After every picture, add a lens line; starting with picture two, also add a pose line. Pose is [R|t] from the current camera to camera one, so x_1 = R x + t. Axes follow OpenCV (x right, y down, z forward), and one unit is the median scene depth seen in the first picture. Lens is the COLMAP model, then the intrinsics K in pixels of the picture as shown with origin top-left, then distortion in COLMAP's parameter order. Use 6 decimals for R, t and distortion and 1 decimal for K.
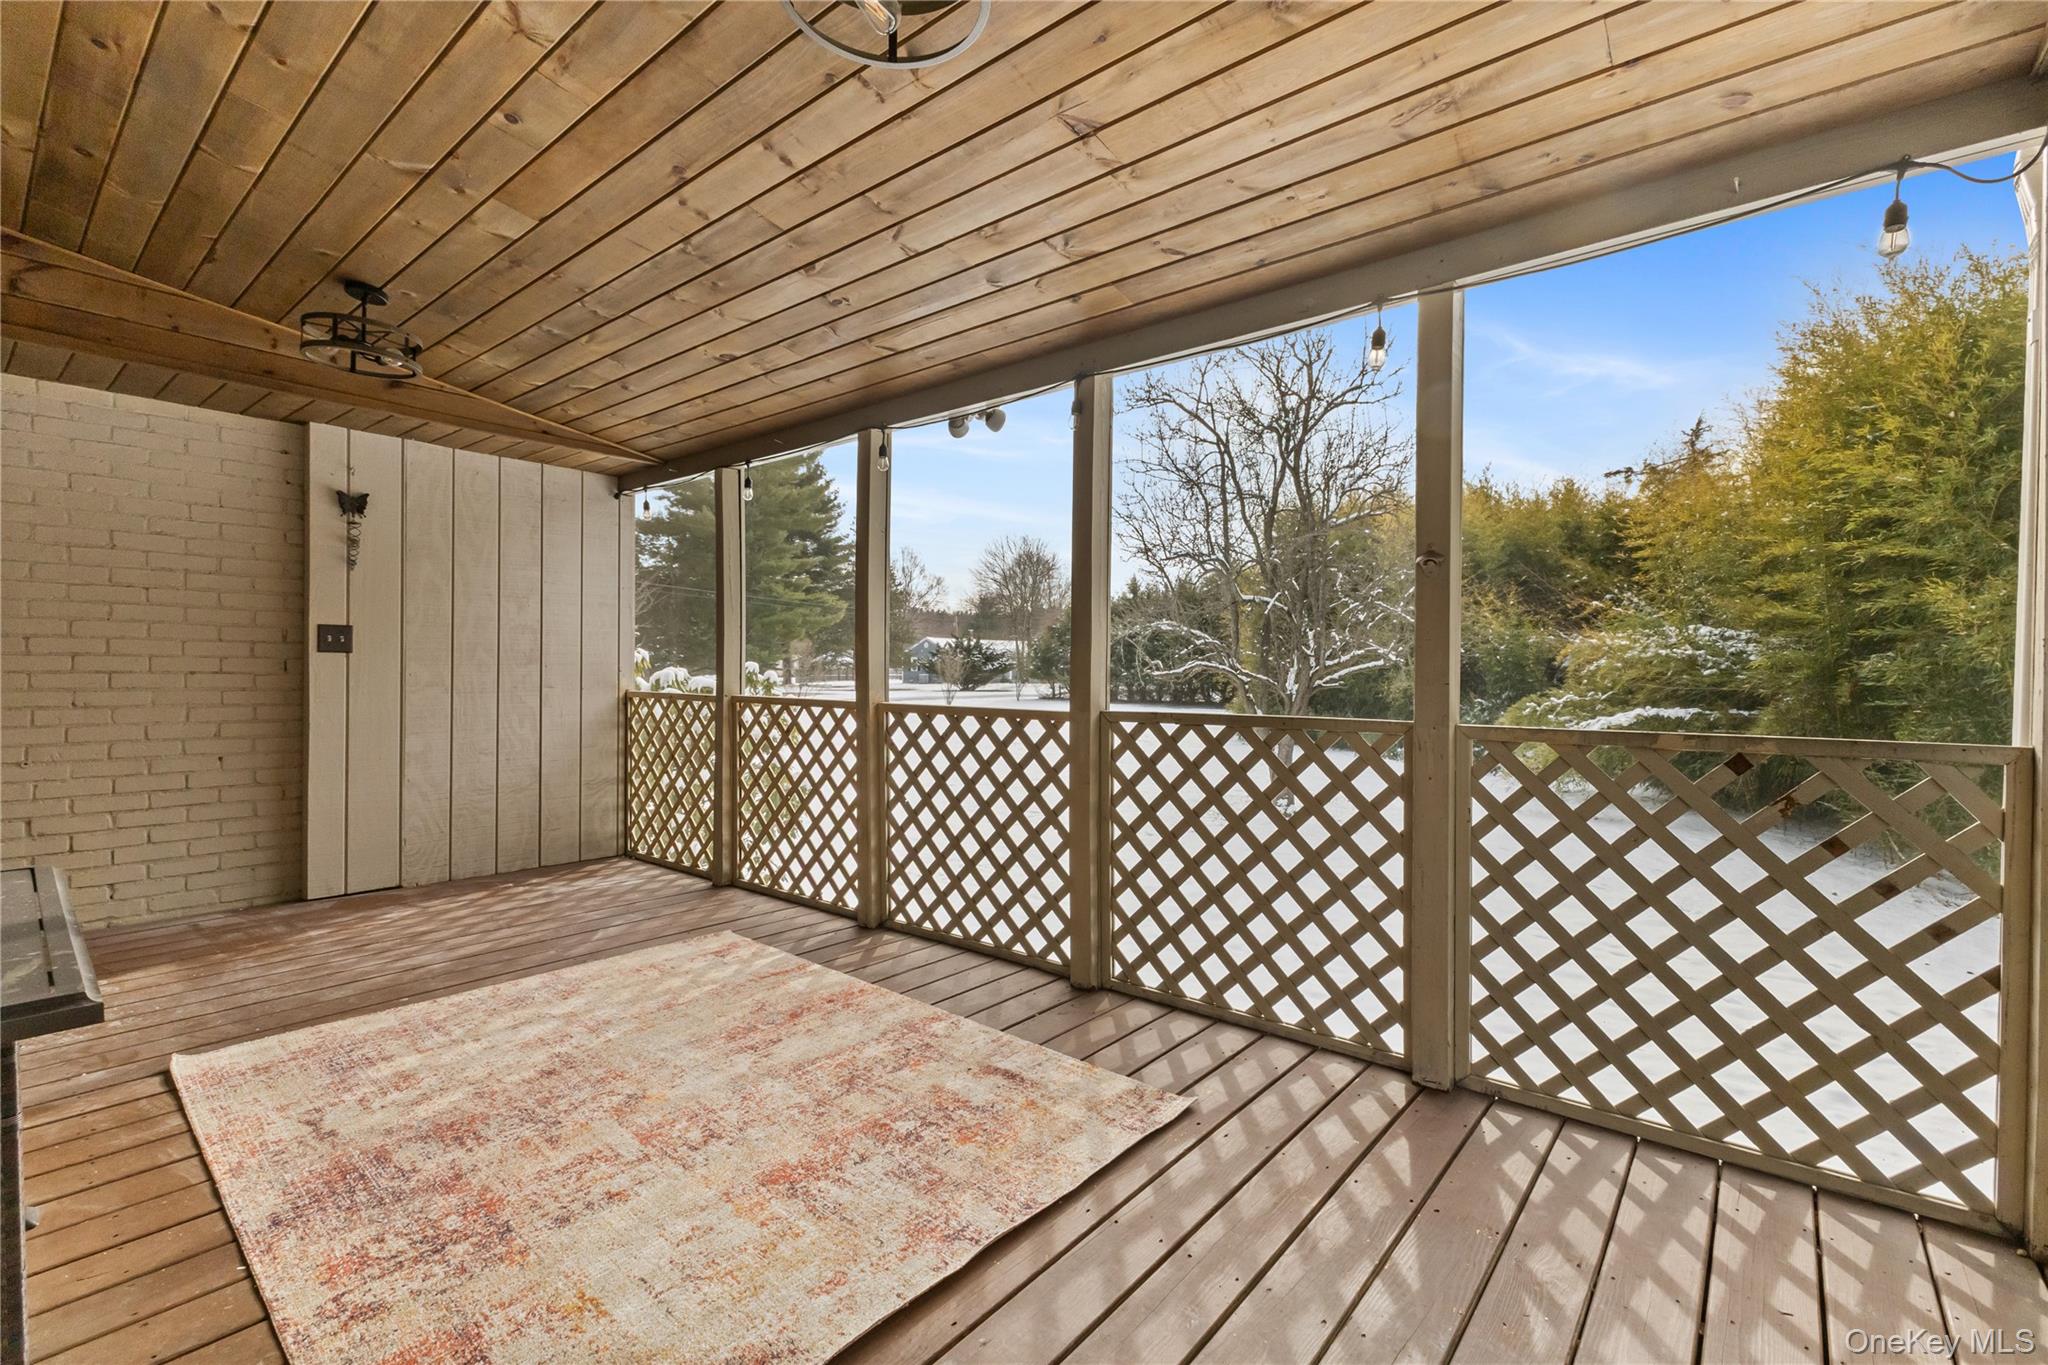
lens RADIAL K [[868.1, 0, 1024.0], [0, 868.1, 682.5], [0, 0, 1]] dist [0.002731, 0.000204]
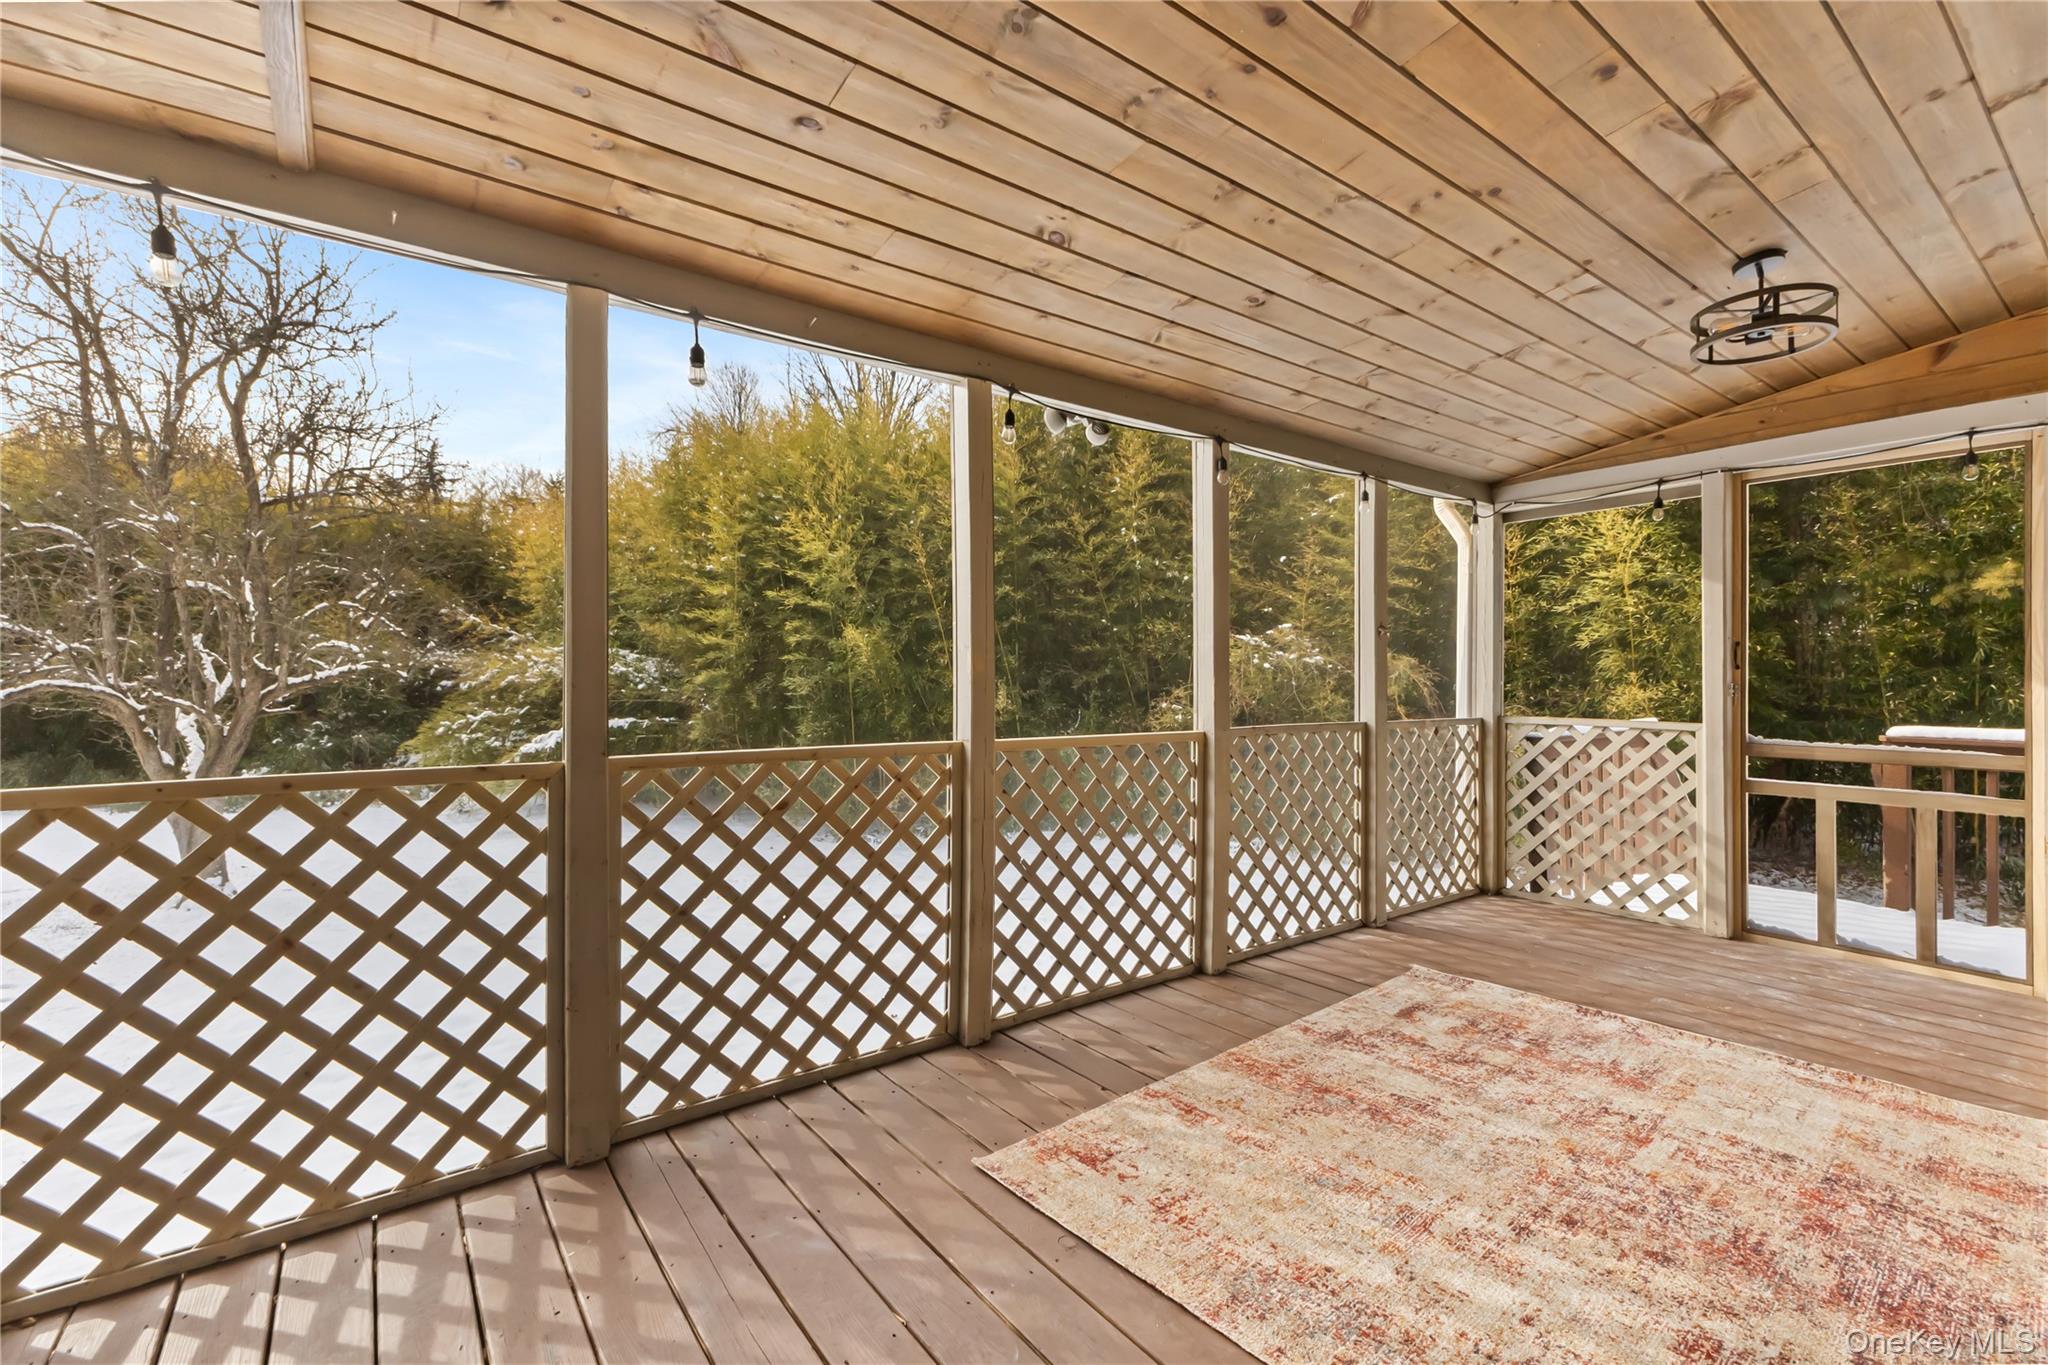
lens RADIAL K [[845.2, 0, 1027.3], [0, 845.2, 692.4], [0, 0, 1]] dist [0.006301, -0.003762]
pose [[0.186216, -0.015051, 0.982394, -1.398308], [0.016649, 0.999787, 0.012162, -0.058475], [-0.982368, 0.014091, 0.186427, 1.338691]]
